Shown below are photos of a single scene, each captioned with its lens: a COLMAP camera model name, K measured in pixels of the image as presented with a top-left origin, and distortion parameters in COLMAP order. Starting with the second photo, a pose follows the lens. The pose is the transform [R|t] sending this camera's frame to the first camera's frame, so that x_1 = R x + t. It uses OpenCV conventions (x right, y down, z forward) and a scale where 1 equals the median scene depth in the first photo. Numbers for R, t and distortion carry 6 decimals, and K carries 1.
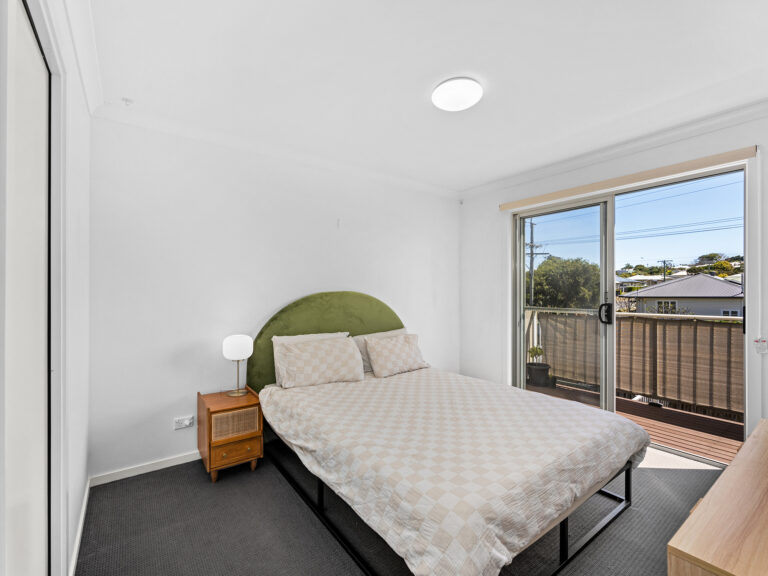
lens RADIAL K [[350.6, 0, 380.3], [0, 350.6, 289.9], [0, 0, 1]] dist [-0.001851, 0.000639]
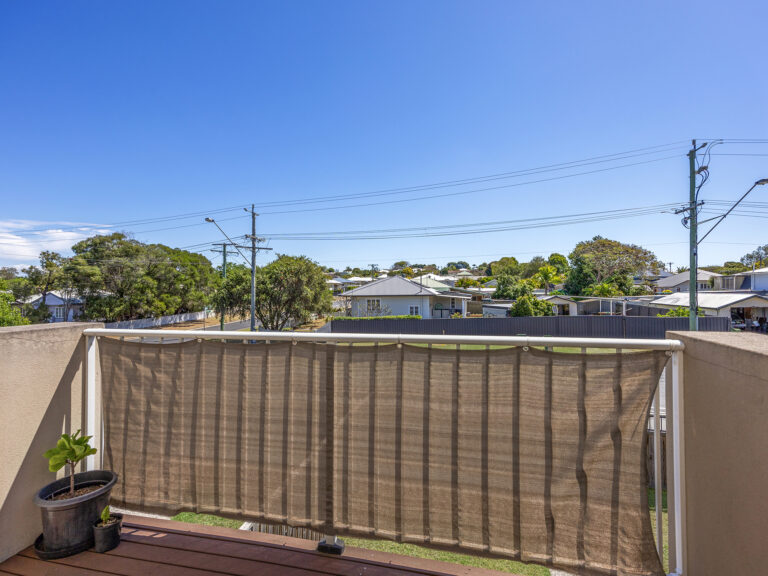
lens RADIAL K [[368.5, 0, 385.4], [0, 368.5, 288.0], [0, 0, 1]] dist [0.031739, 0.000022]
pose [[0.755774, 0.004356, 0.654819, 0.074298], [-0.001107, 0.999985, -0.005376, 0.001916], [-0.654832, 0.003338, 0.755767, 0.084468]]
